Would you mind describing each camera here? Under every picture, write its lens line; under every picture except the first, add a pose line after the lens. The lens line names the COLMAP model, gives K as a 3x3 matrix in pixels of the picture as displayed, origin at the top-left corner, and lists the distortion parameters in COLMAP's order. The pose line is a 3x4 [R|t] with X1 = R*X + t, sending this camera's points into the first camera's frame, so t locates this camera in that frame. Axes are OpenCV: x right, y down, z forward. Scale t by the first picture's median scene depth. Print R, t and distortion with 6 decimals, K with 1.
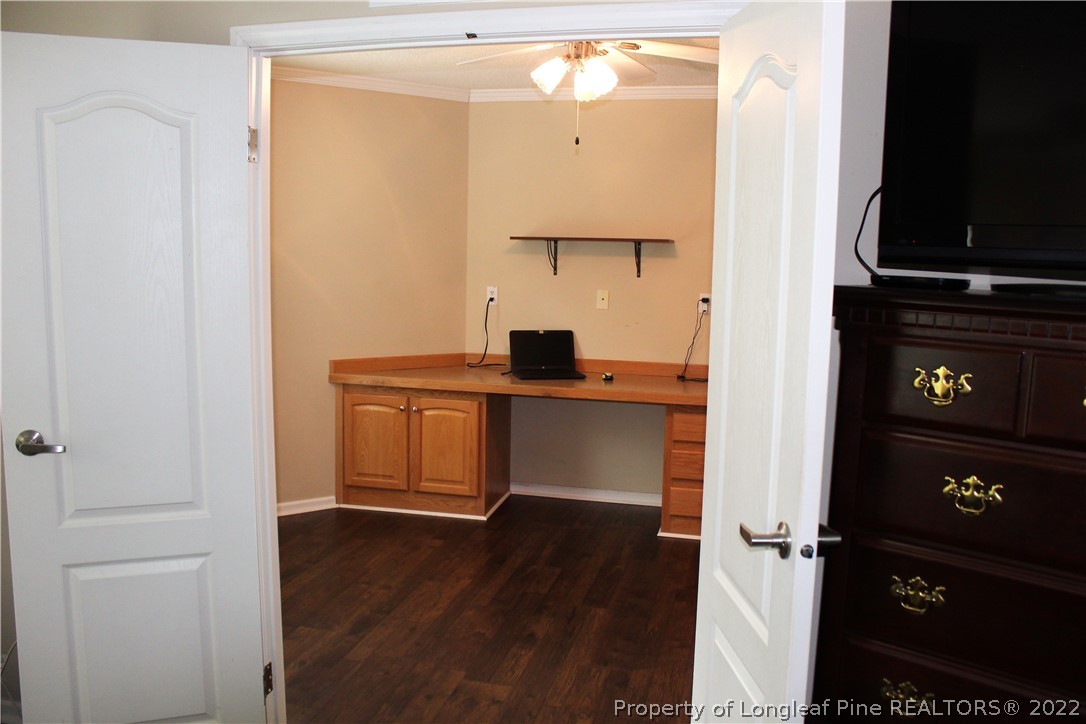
lens RADIAL K [[915.5, 0, 540.1], [0, 915.5, 361.5], [0, 0, 1]] dist [-0.162179, 0.137321]
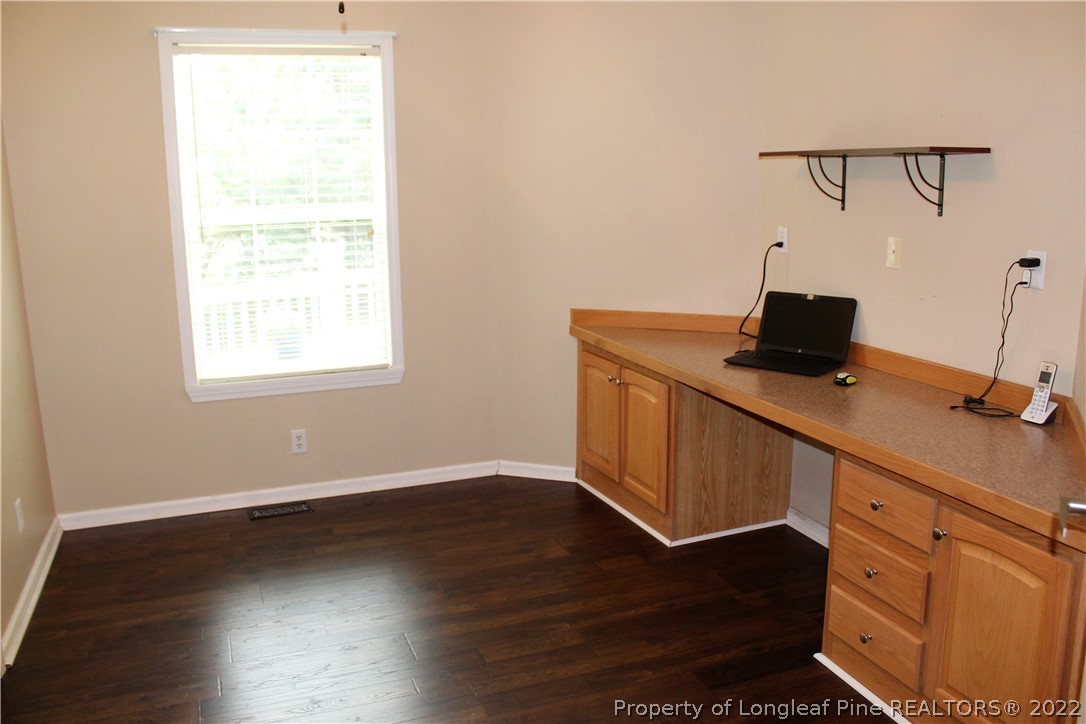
lens RADIAL K [[915.5, 0, 540.1], [0, 915.5, 361.5], [0, 0, 1]] dist [-0.162179, 0.137321]
pose [[0.561342, 0.139626, -0.815721, 0.441298], [-0.075651, 0.990195, 0.117431, -0.049324], [0.824119, -0.004209, 0.566401, 0.486886]]
